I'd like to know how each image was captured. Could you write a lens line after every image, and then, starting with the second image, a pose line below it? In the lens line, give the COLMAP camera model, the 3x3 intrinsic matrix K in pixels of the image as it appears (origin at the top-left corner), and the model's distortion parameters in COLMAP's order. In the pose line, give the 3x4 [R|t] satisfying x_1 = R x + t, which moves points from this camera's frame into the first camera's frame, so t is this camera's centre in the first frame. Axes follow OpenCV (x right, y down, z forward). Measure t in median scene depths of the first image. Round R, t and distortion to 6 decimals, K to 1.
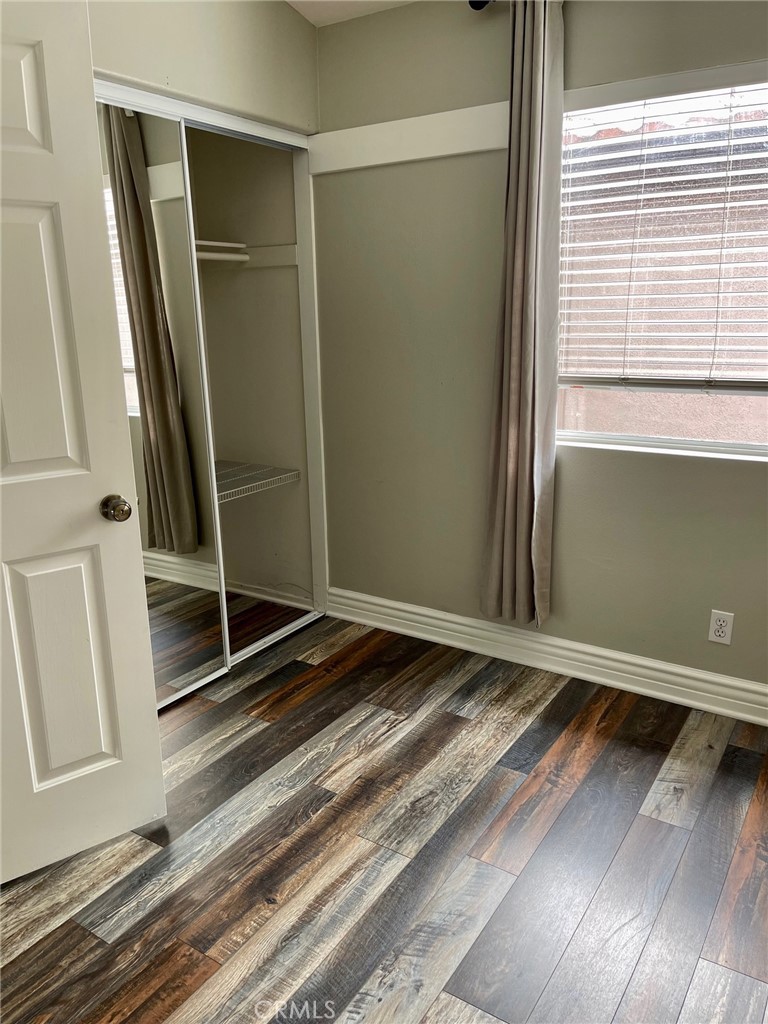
lens RADIAL K [[771.4, 0, 384.0], [0, 771.4, 511.8], [0, 0, 1]] dist [0.082616, -0.107556]
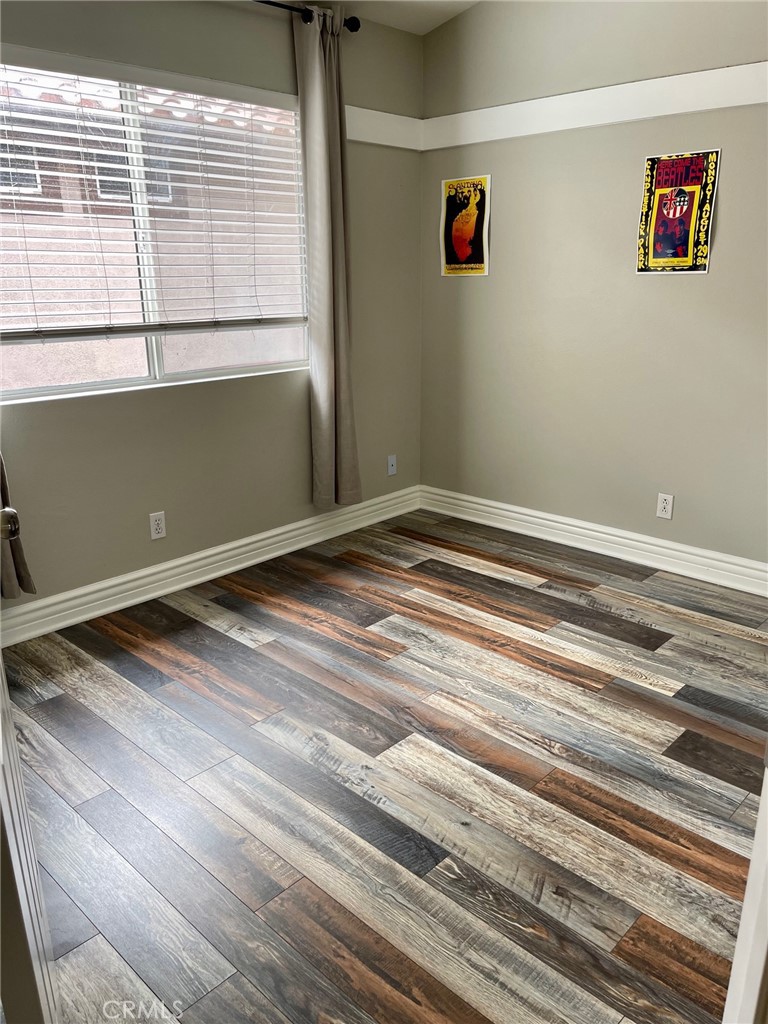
lens RADIAL K [[771.4, 0, 390.4], [0, 771.4, 514.4], [0, 0, 1]] dist [0.082616, -0.107556]
pose [[0.169300, -0.277299, 0.945750, -0.720932], [0.249039, 0.940498, 0.231179, -0.068493], [-0.953581, 0.196390, 0.228285, 0.375364]]
